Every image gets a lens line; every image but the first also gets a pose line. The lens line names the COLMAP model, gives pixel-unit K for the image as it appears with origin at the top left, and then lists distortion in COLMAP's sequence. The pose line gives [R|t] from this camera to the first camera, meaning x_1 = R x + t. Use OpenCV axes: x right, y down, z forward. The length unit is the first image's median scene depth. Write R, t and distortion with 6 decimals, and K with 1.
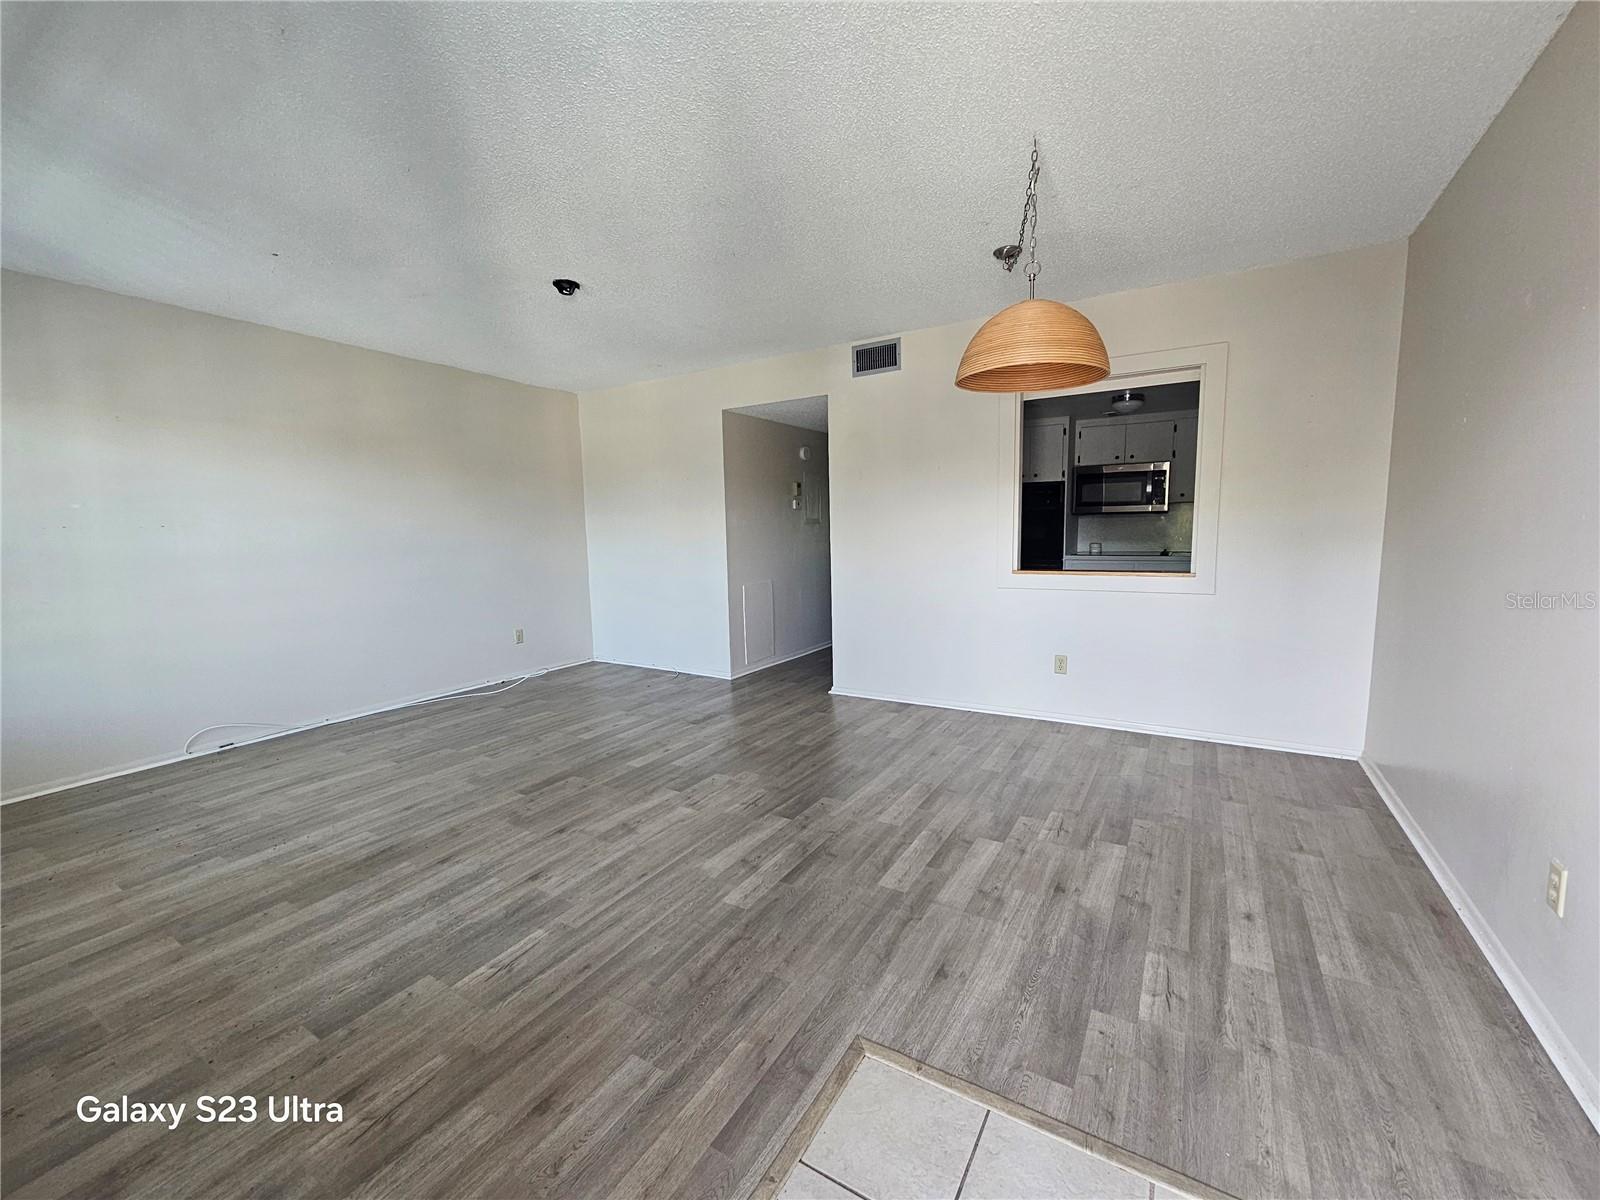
lens RADIAL K [[654.5, 0, 806.3], [0, 654.5, 600.6], [0, 0, 1]] dist [-0.002699, 0.002197]
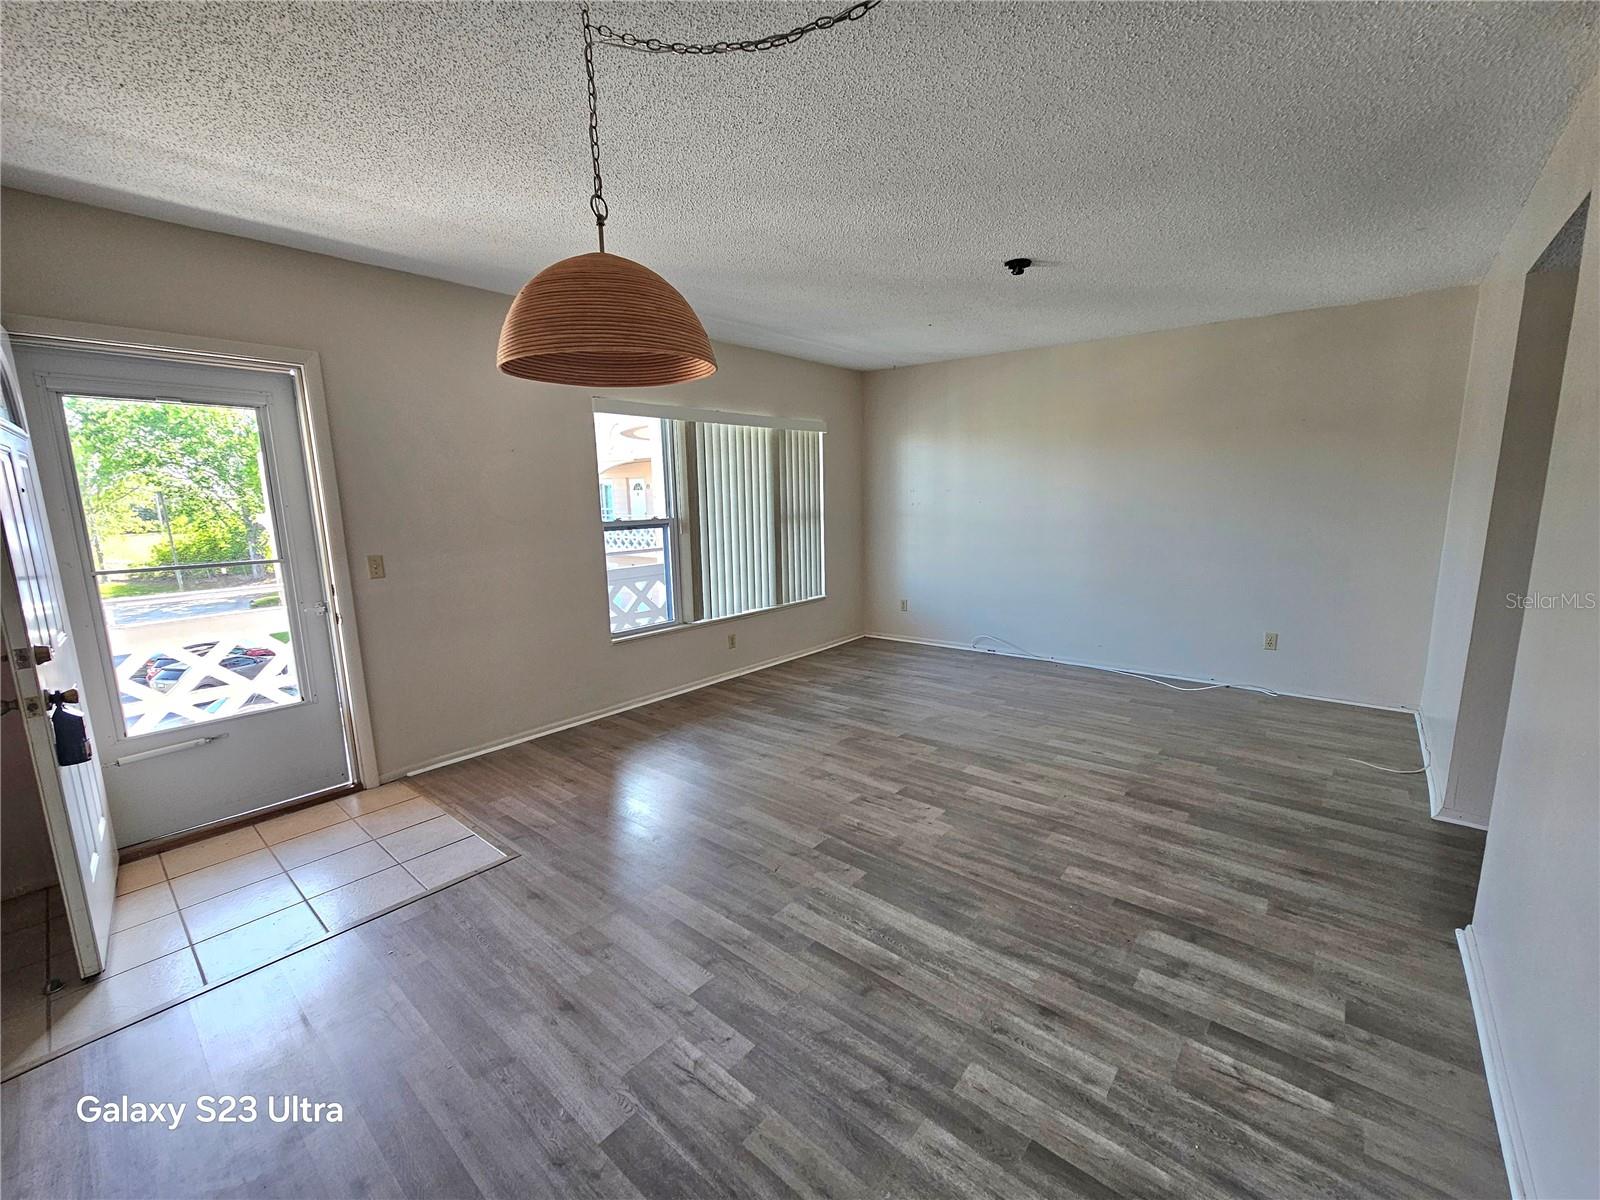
lens RADIAL K [[654.5, 0, 798.3], [0, 654.5, 609.3], [0, 0, 1]] dist [-0.002699, 0.002197]
pose [[-0.168420, 0.196286, -0.965974, 0.768989], [-0.086276, 0.973277, 0.212812, -0.188647], [0.981932, 0.119183, -0.146984, 0.995927]]
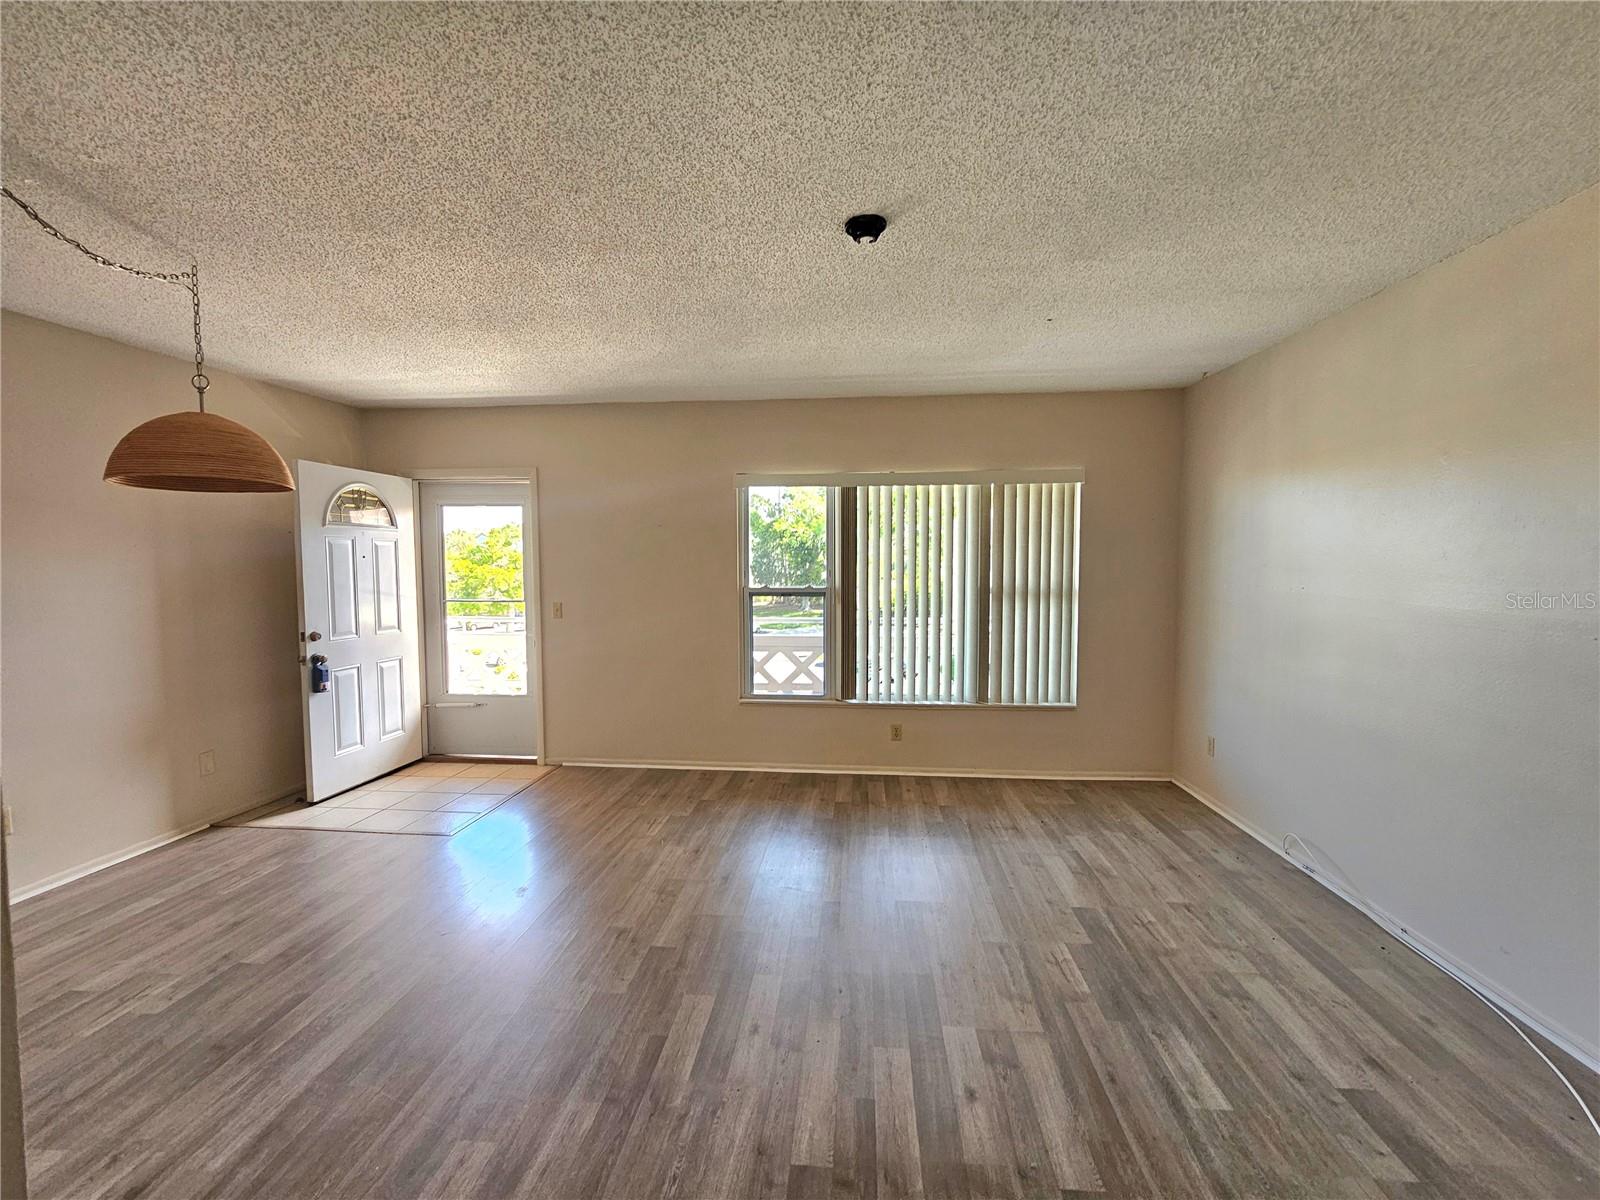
lens RADIAL K [[654.5, 0, 802.3], [0, 654.5, 601.3], [0, 0, 1]] dist [-0.002699, 0.002197]
pose [[-0.900658, 0.049691, -0.431678, -0.037533], [-0.026505, 0.985308, 0.168720, -0.263187], [0.433719, 0.163401, -0.886108, 1.760781]]
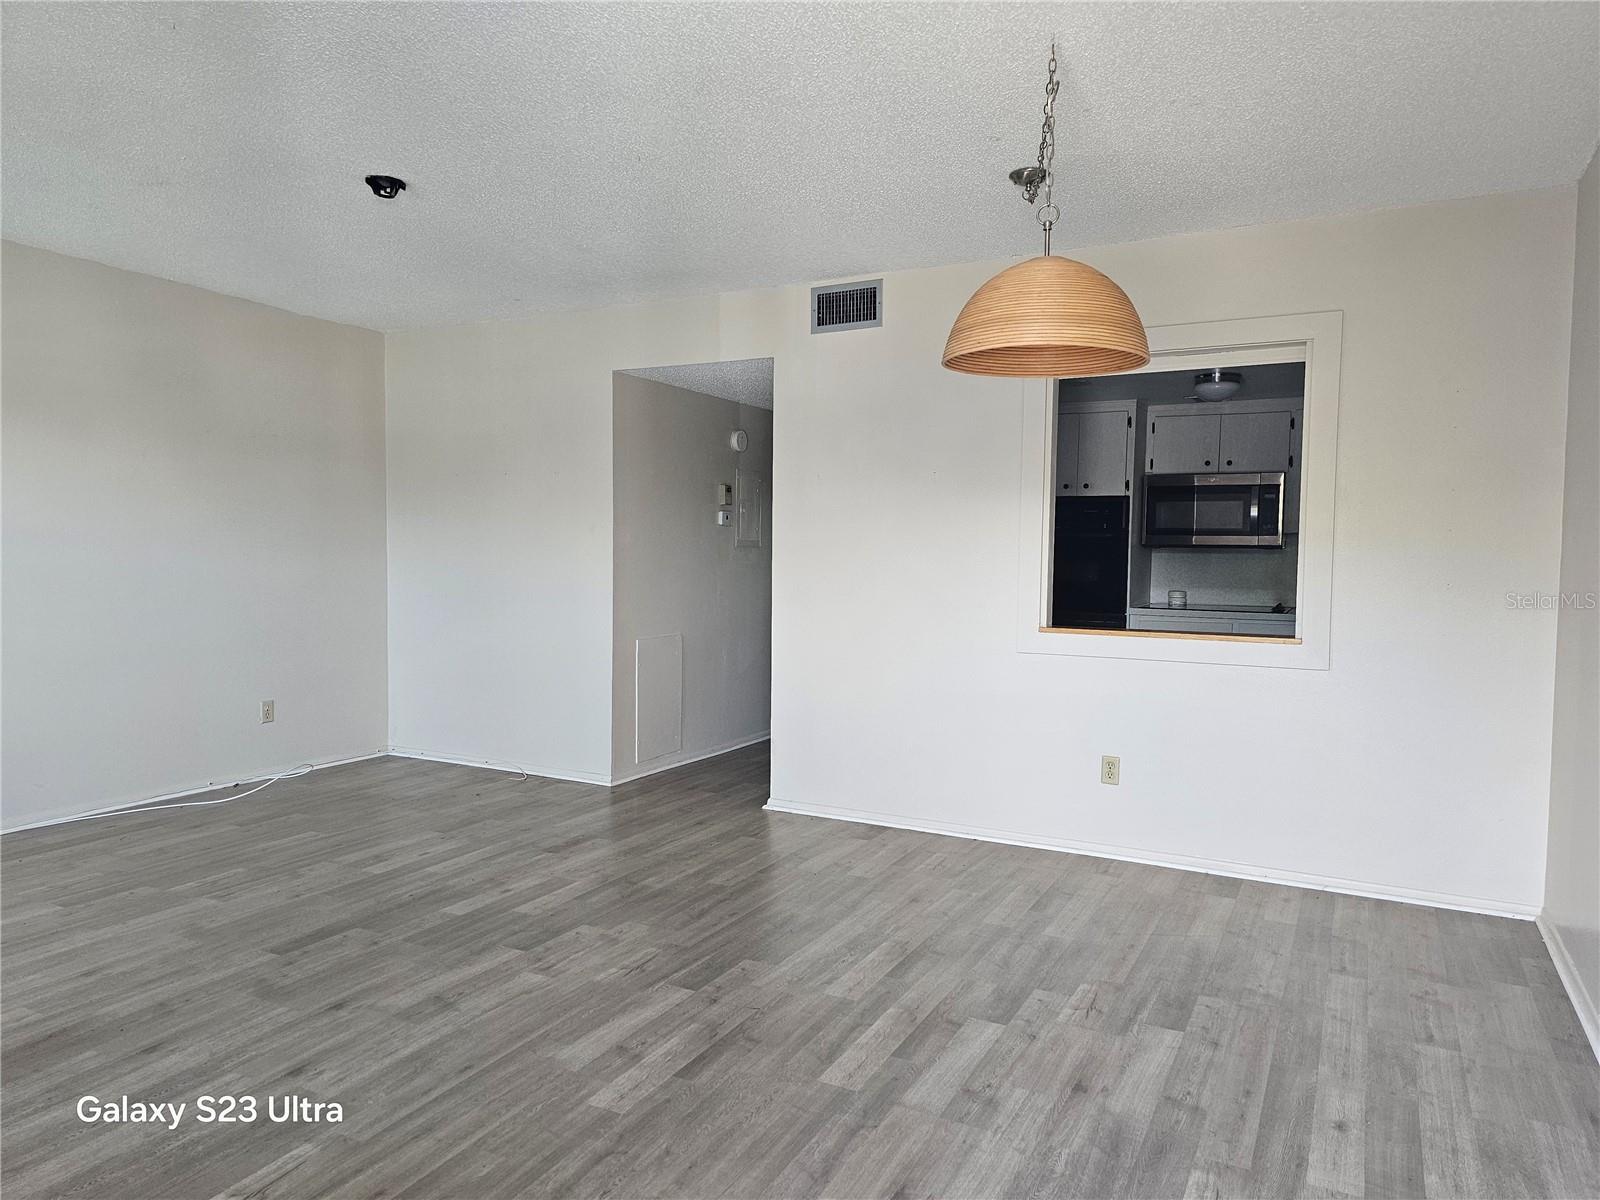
lens RADIAL K [[1072.5, 0, 802.0], [0, 1072.5, 597.9], [0, 0, 1]] dist [0.058096, -0.044437]
pose [[0.997940, 0.030302, 0.056547, 0.010354], [-0.026341, 0.997233, -0.069523, 0.009525], [-0.058498, 0.067890, 0.995976, -0.116800]]
